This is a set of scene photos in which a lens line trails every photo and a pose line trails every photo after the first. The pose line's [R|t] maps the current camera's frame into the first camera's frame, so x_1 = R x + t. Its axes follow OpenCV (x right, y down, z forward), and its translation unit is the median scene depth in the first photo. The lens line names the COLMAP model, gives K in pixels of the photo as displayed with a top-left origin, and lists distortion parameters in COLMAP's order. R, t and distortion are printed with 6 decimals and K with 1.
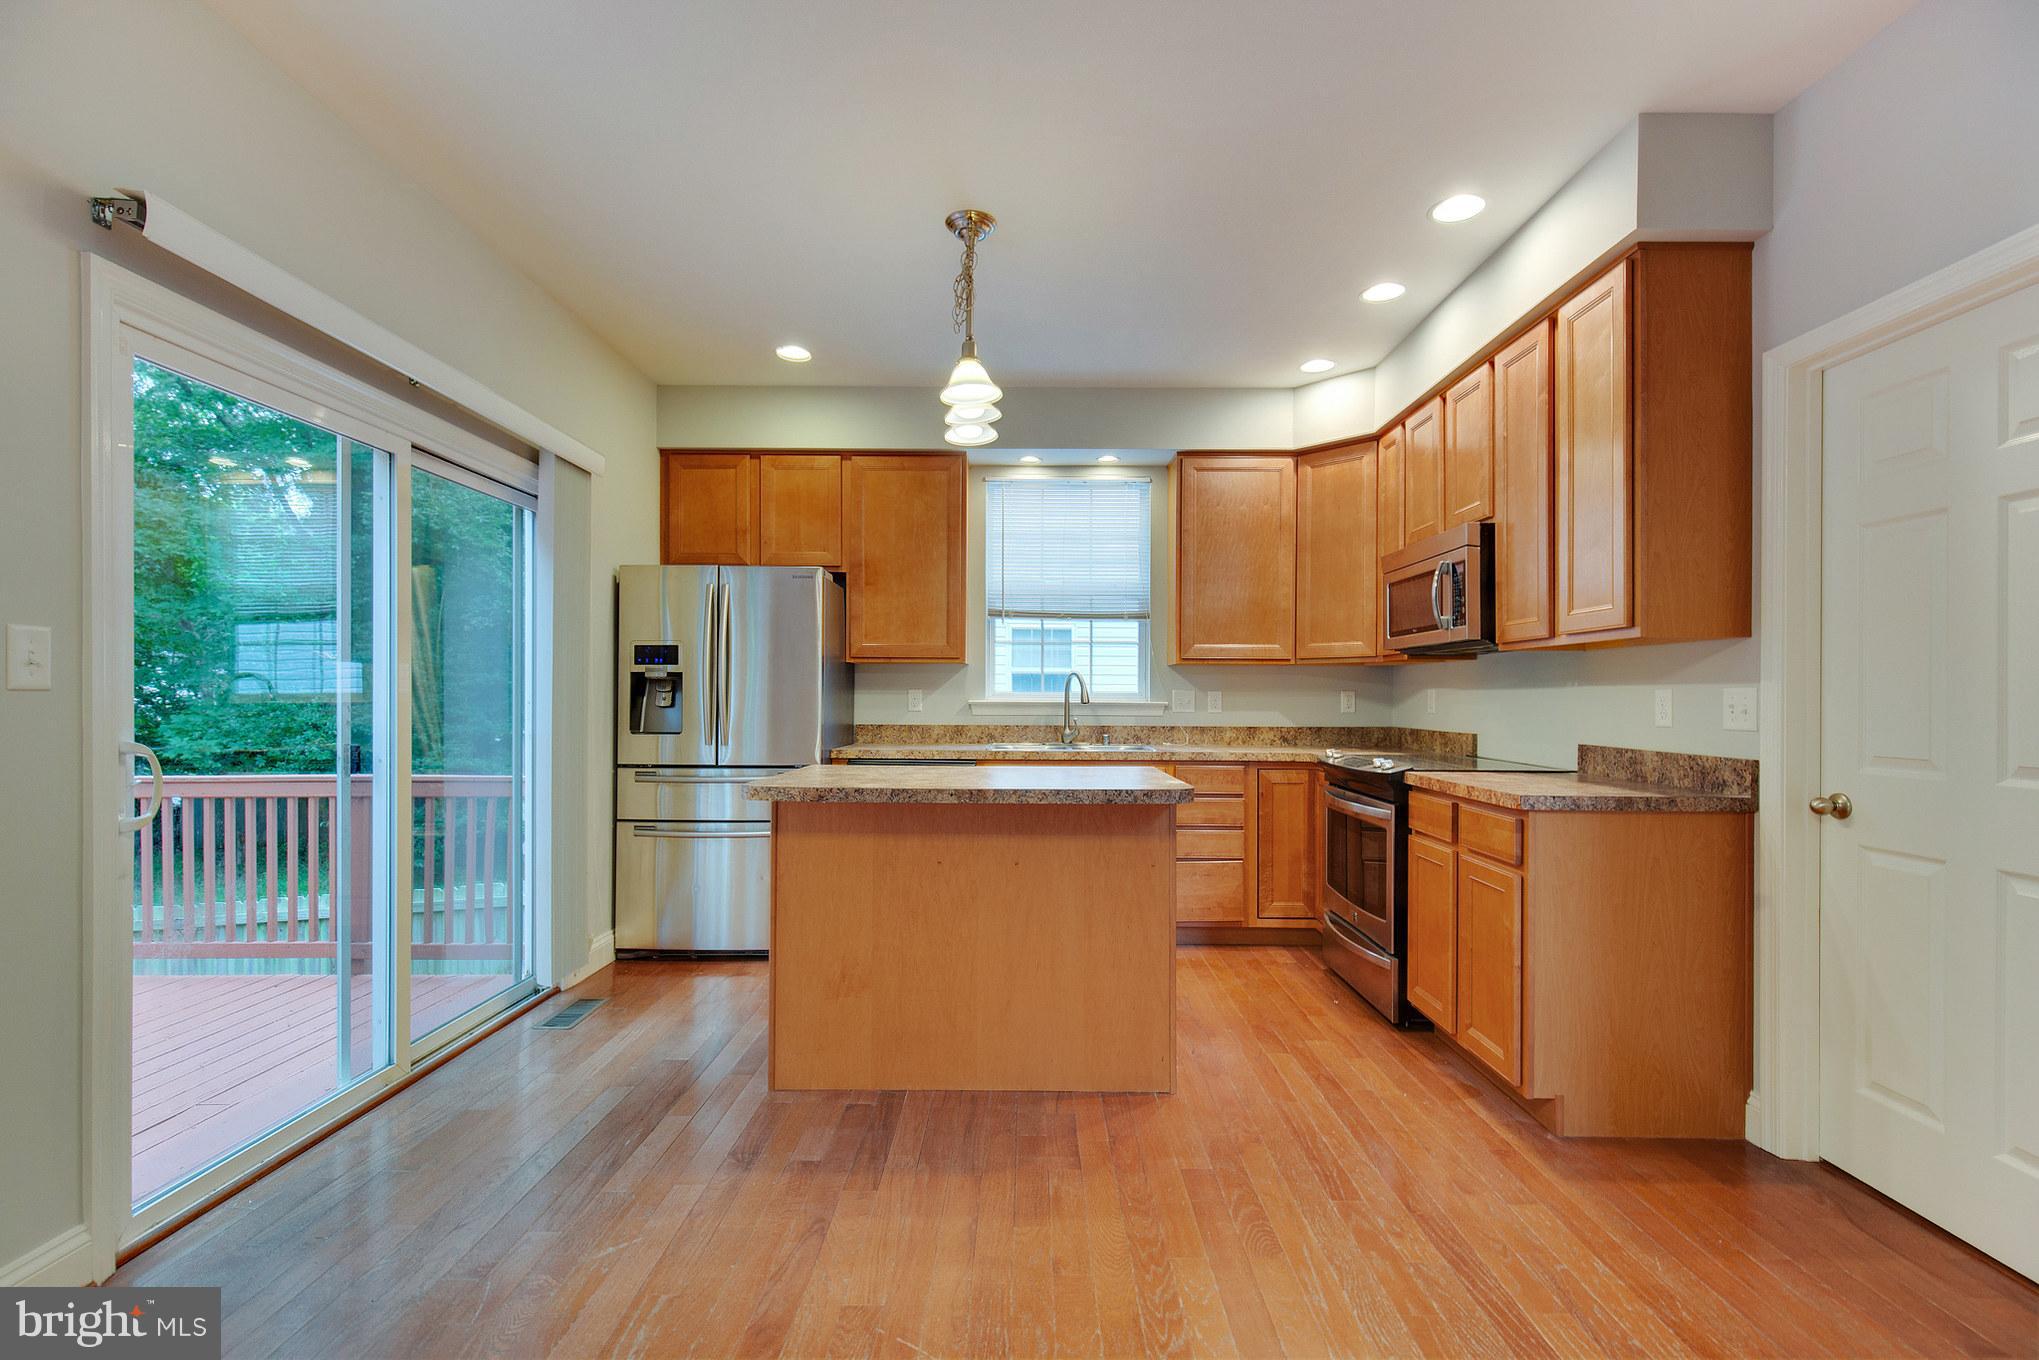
lens RADIAL K [[915.3, 0, 1020.4], [0, 915.3, 699.2], [0, 0, 1]] dist [0.012254, -0.000390]
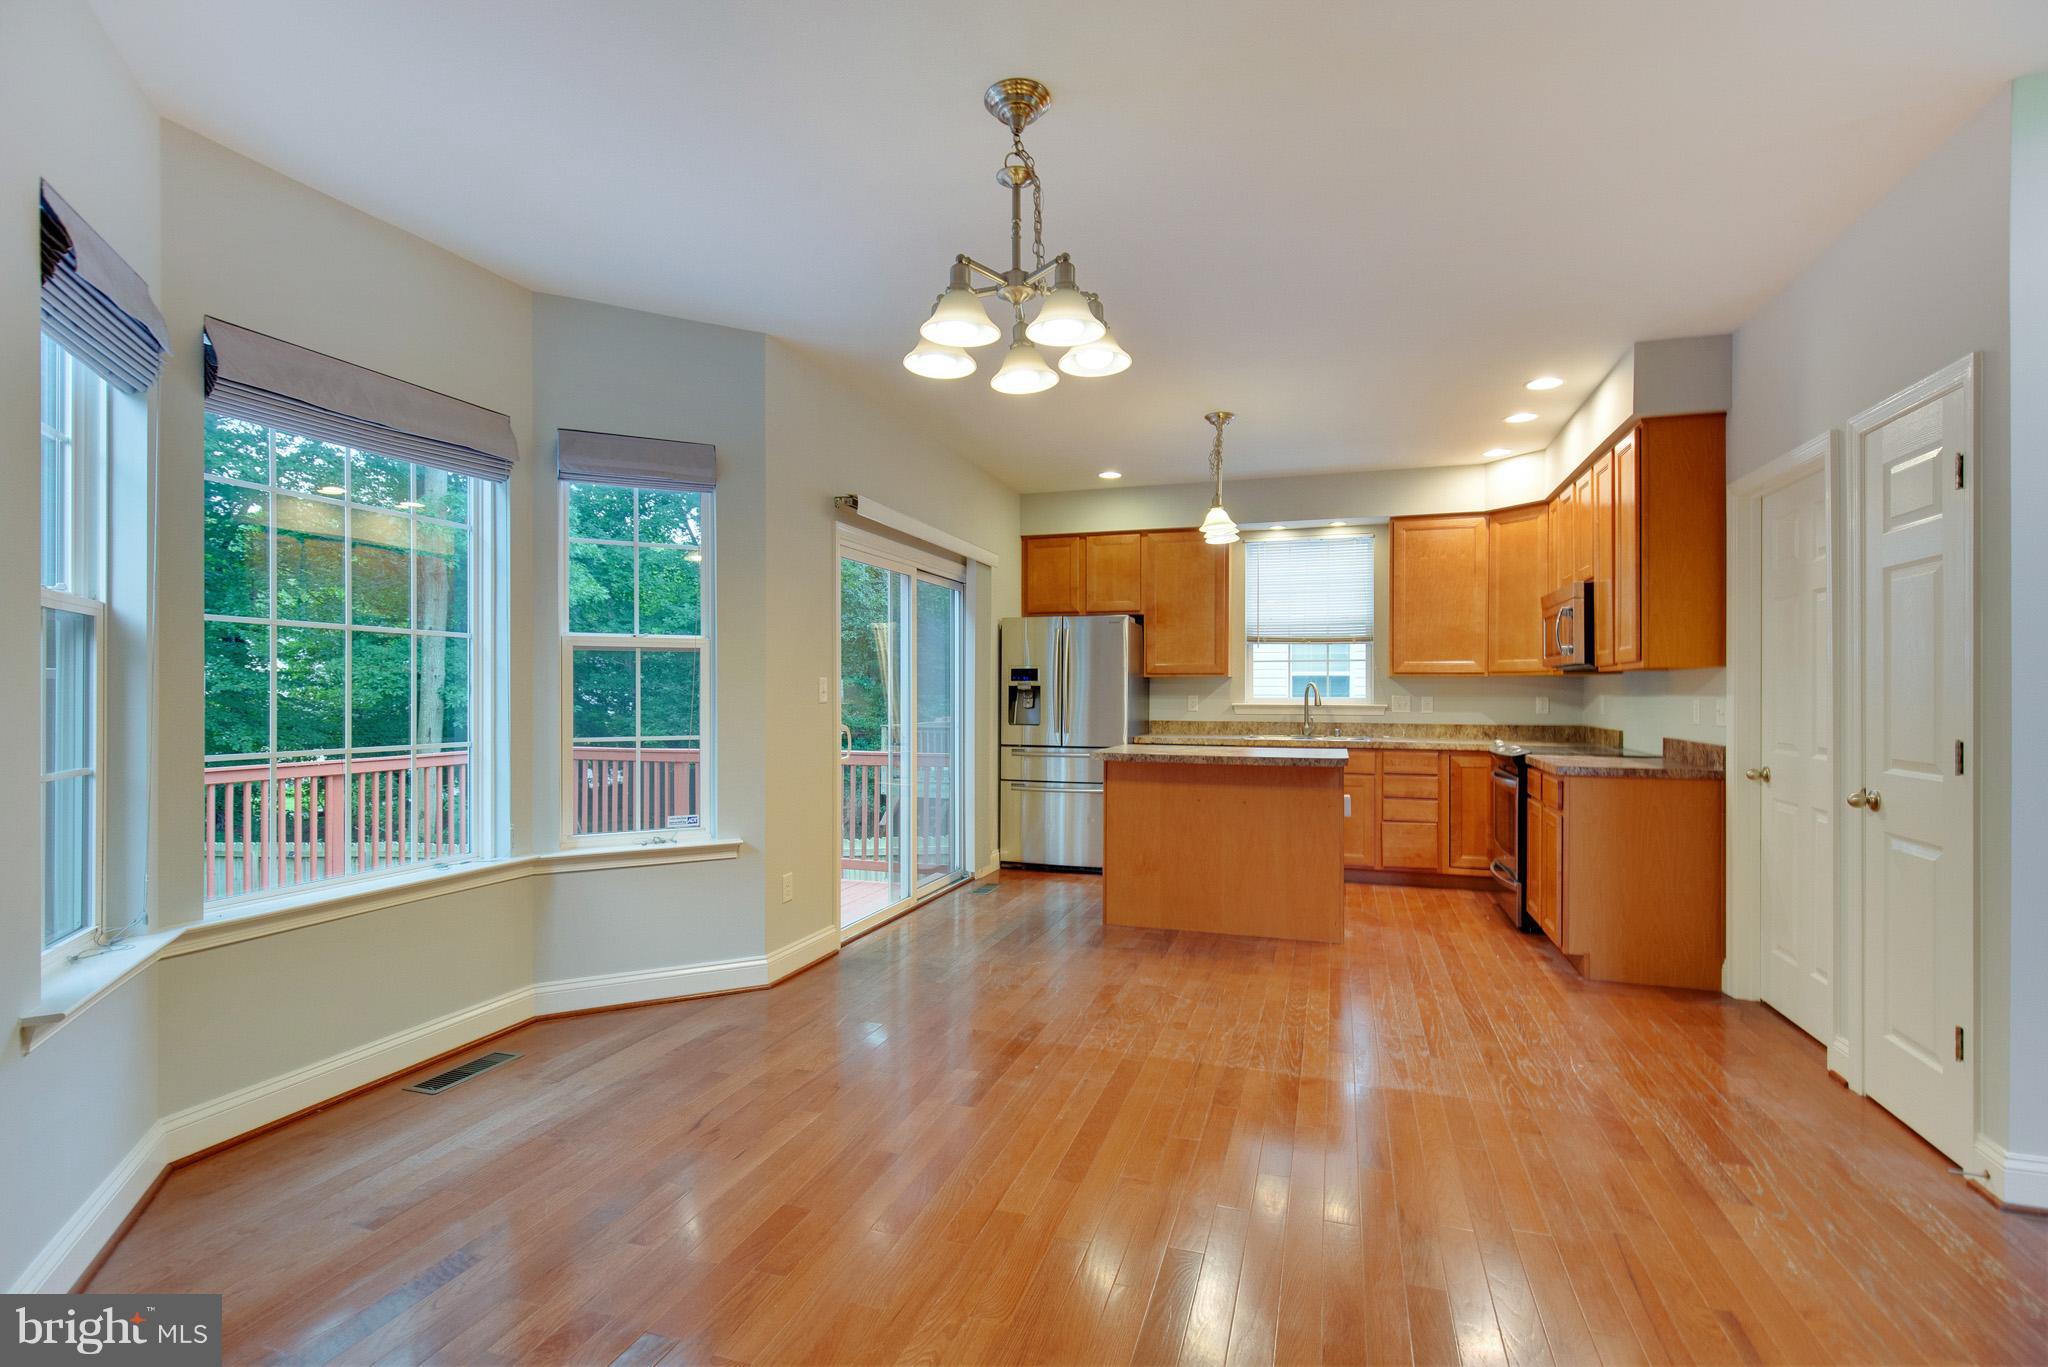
lens RADIAL K [[939.4, 0, 1036.2], [0, 939.4, 697.0], [0, 0, 1]] dist [0.010588, -0.000638]
pose [[0.955624, -0.000581, -0.294590, 0.098073], [0.000677, 1.000000, 0.000225, -0.011260], [0.294590, -0.000415, 0.955624, -0.546415]]
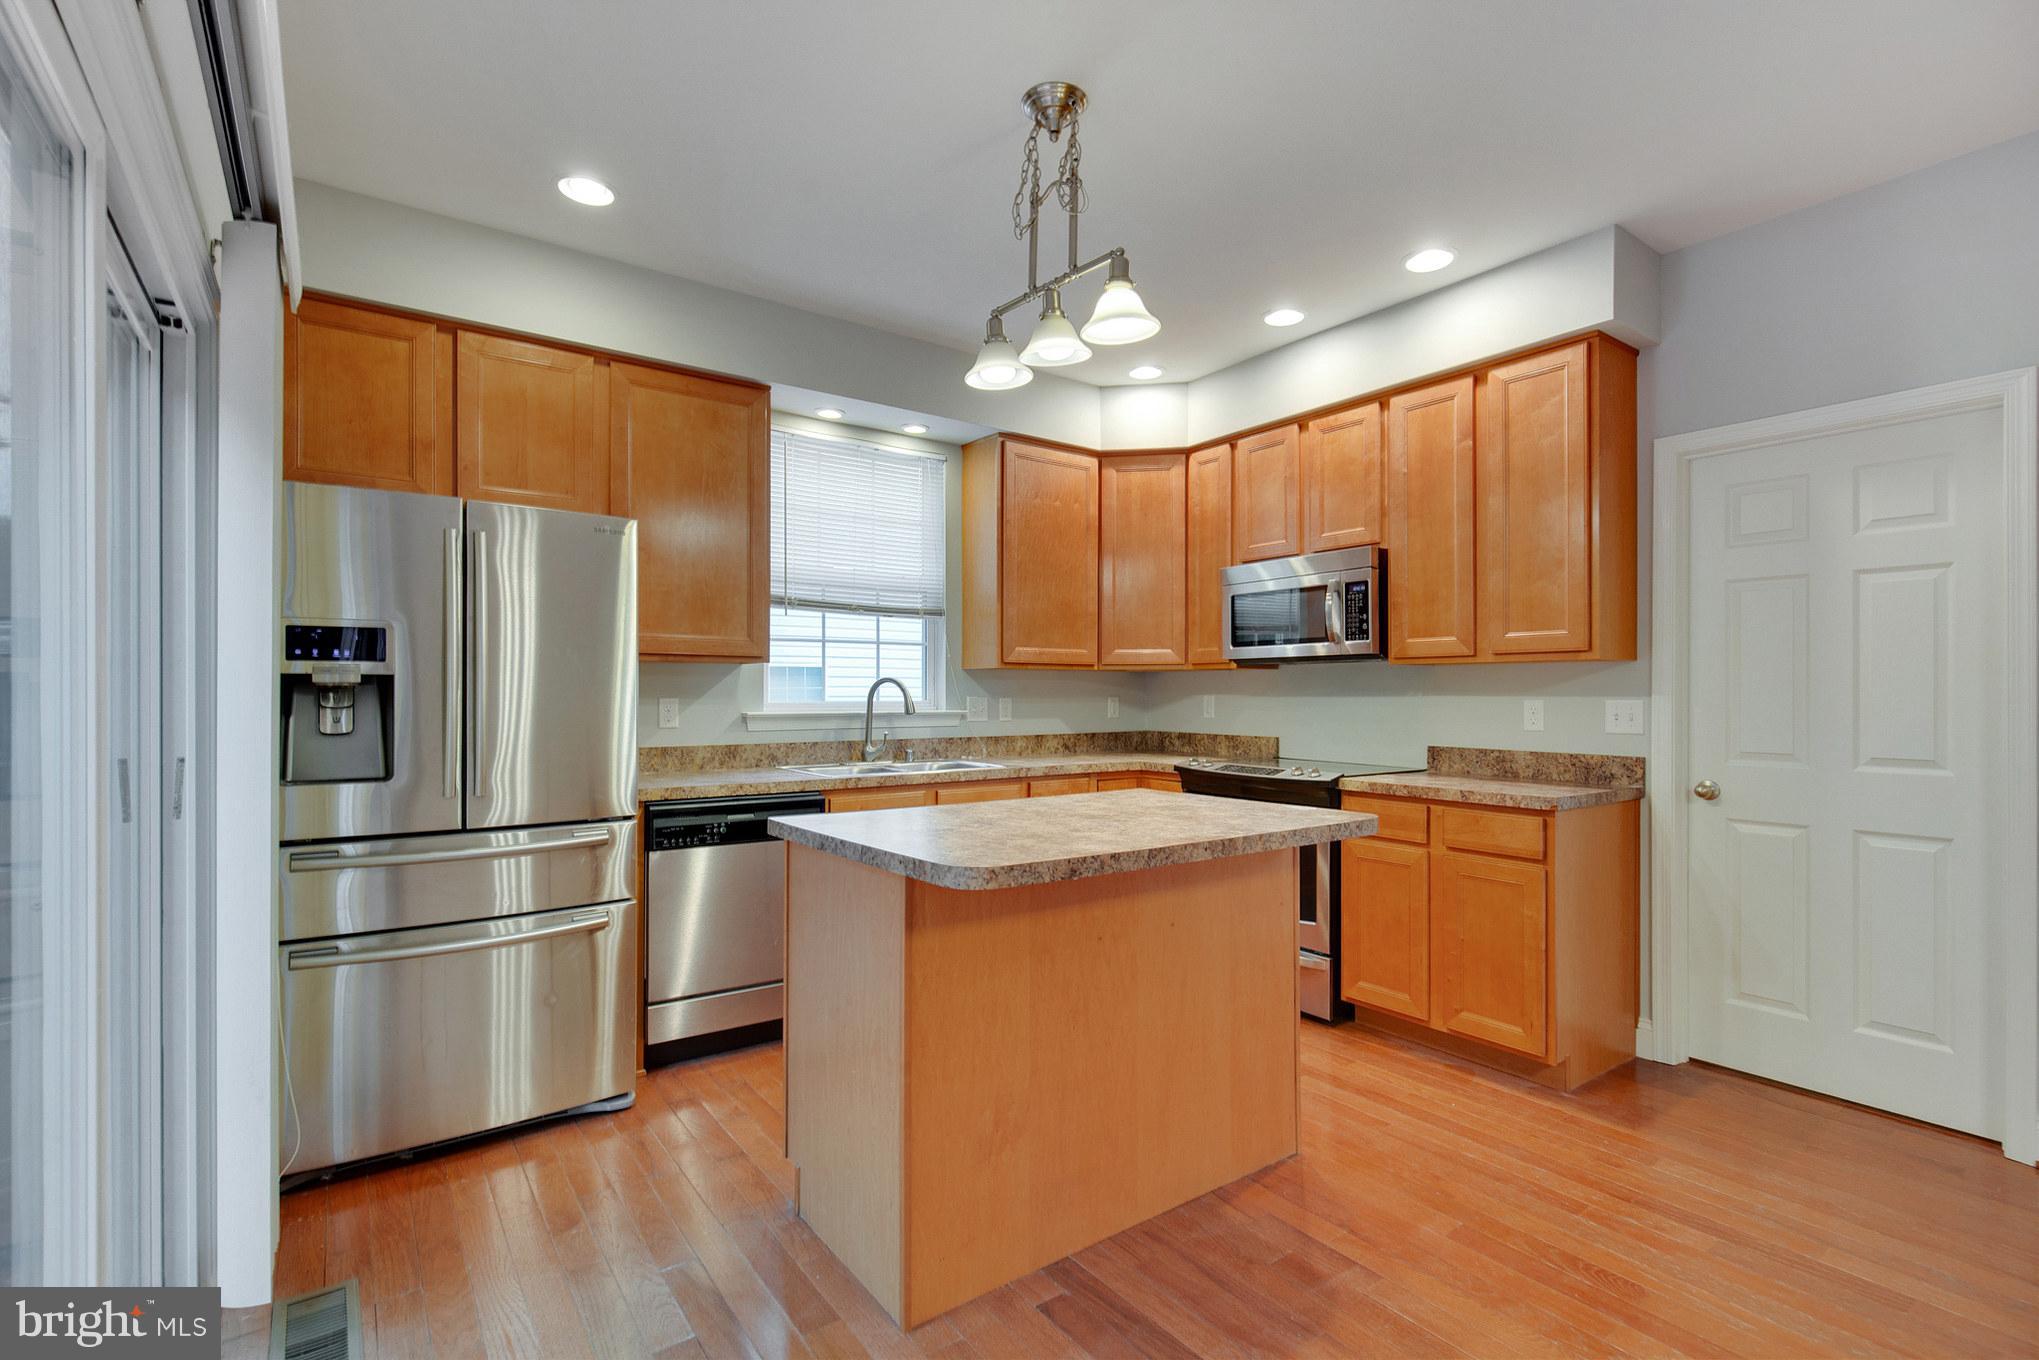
lens RADIAL K [[935.2, 0, 1031.6], [0, 935.2, 693.4], [0, 0, 1]] dist [0.010588, -0.000638]
pose [[0.804447, -0.003443, 0.594014, -0.415438], [0.004443, 0.999990, -0.000219, -0.016343], [-0.594008, 0.002815, 0.804454, 0.289703]]
